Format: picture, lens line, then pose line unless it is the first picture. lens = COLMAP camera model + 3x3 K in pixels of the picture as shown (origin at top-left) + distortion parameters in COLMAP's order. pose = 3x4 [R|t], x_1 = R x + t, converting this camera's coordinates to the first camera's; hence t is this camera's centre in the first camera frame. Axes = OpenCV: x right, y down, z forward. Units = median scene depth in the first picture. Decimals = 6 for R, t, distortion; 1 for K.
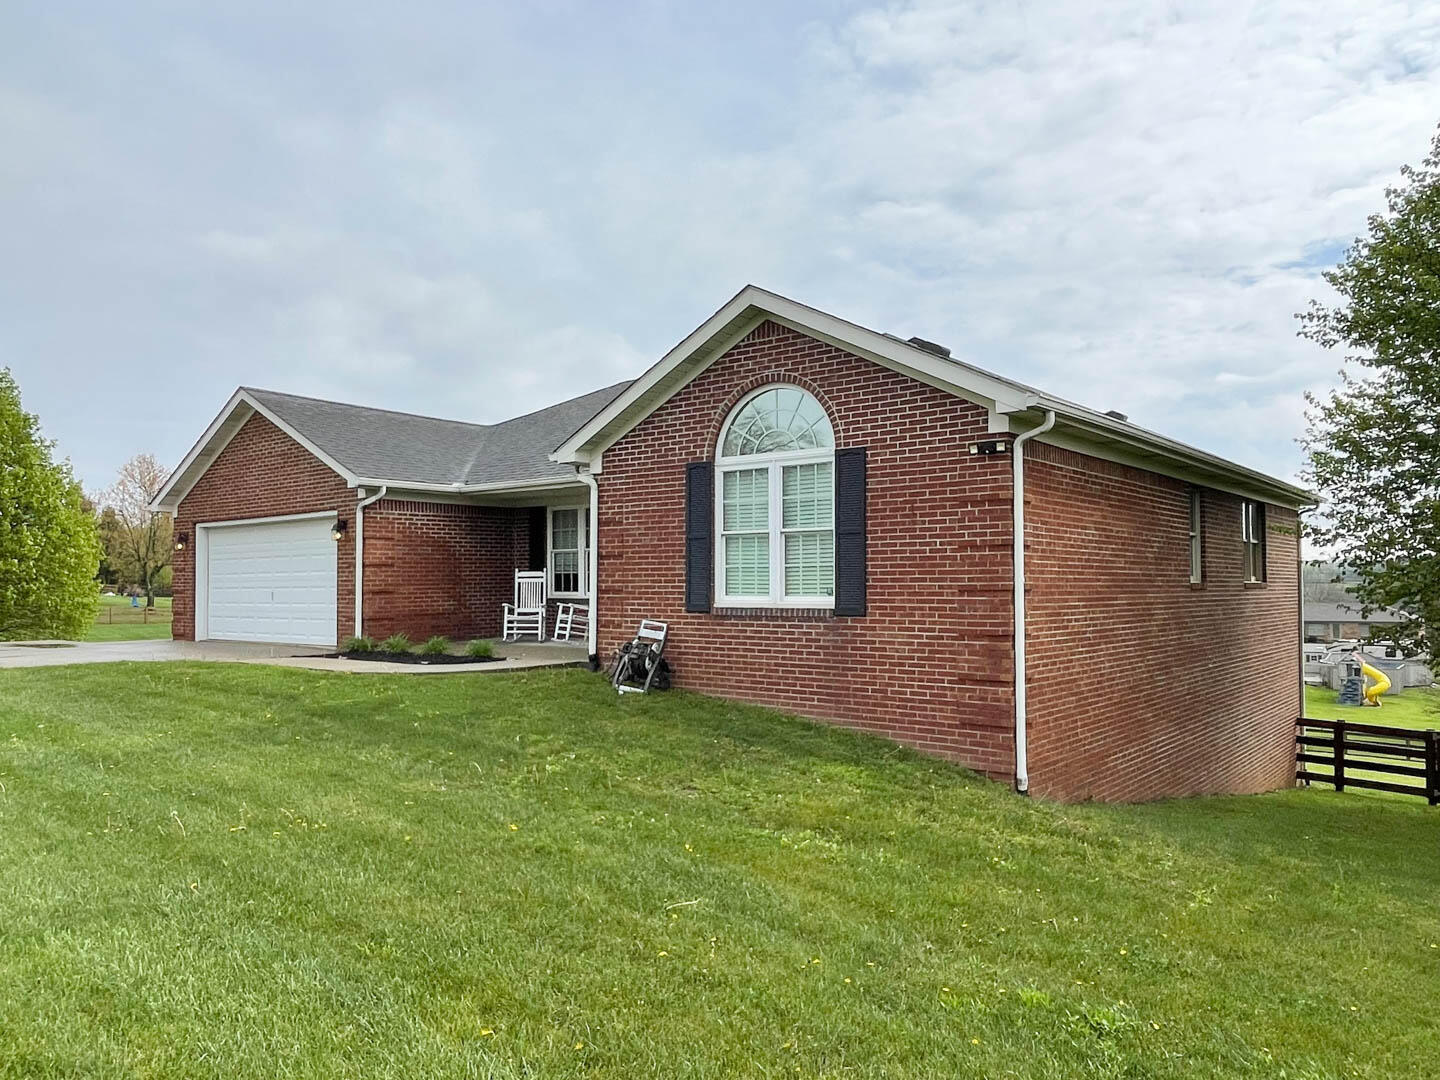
lens RADIAL K [[1016.3, 0, 719.4], [0, 1016.3, 555.1], [0, 0, 1]] dist [0.004441, -0.003371]
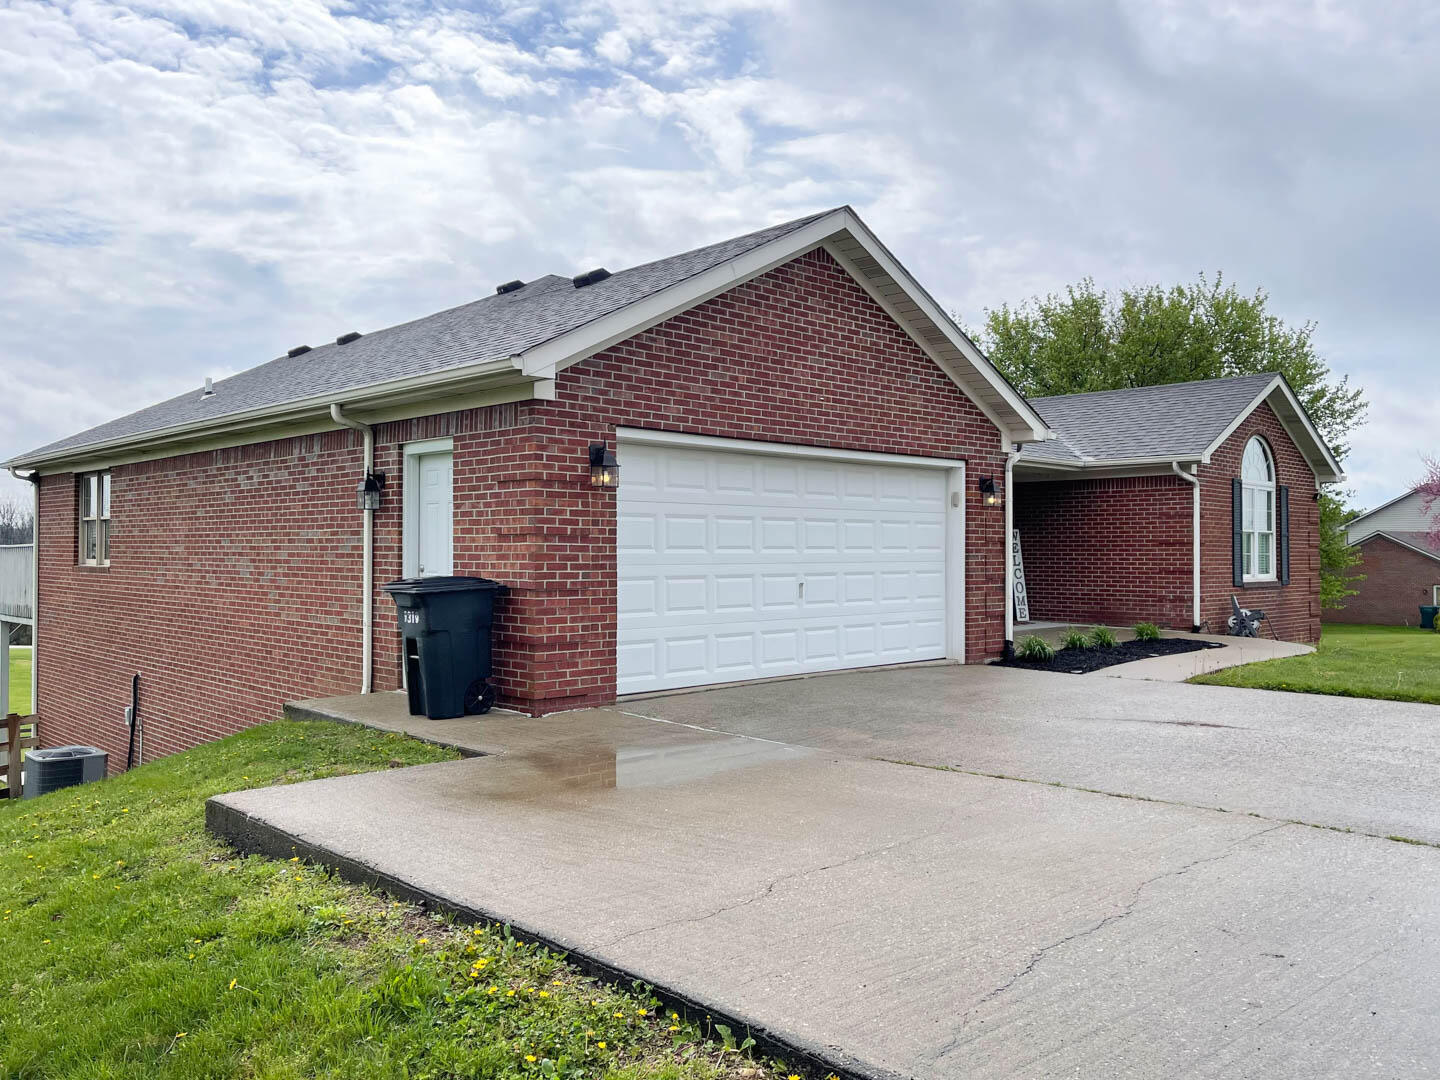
lens RADIAL K [[1147.9, 0, 722.1], [0, 1147.9, 537.8], [0, 0, 1]] dist [-0.009003, 0.042786]
pose [[0.120048, 0.012050, 0.992695, -1.678412], [-0.037268, 0.999276, -0.007623, 0.028276], [-0.992068, -0.036081, 0.120410, 1.527996]]
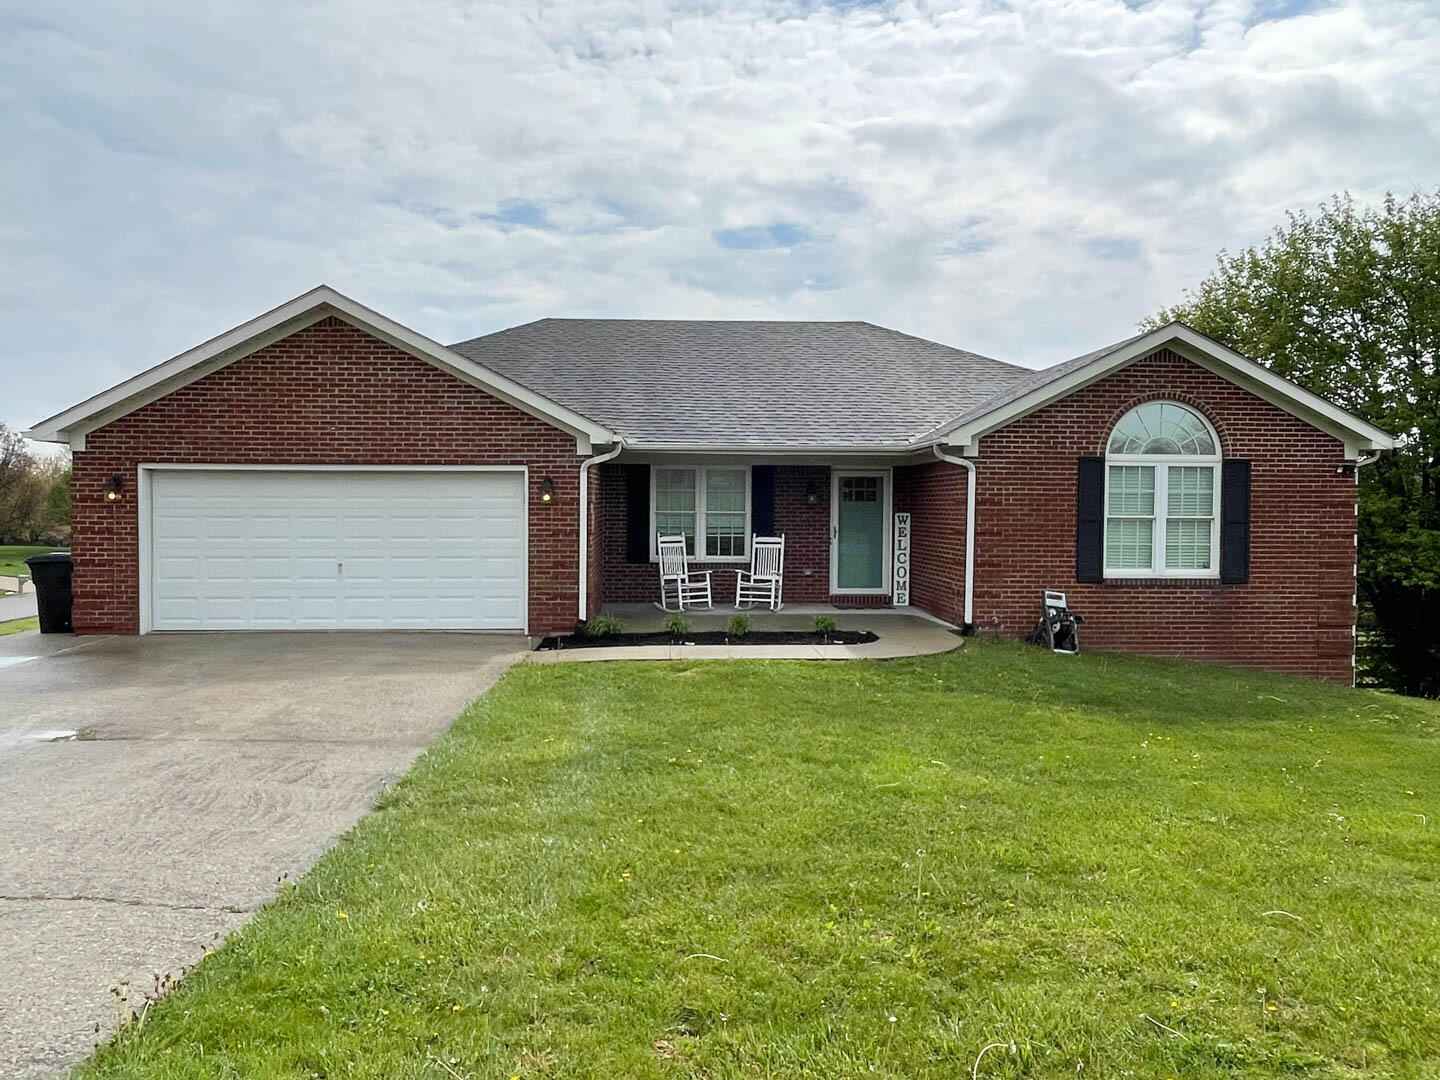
lens RADIAL K [[1016.3, 0, 721.2], [0, 1016.3, 531.4], [0, 0, 1]] dist [0.004441, -0.003371]
pose [[0.752319, -0.014052, 0.658649, -1.146094], [-0.028200, 0.998169, 0.053507, -0.056353], [-0.658195, -0.058829, 0.750545, 0.395521]]
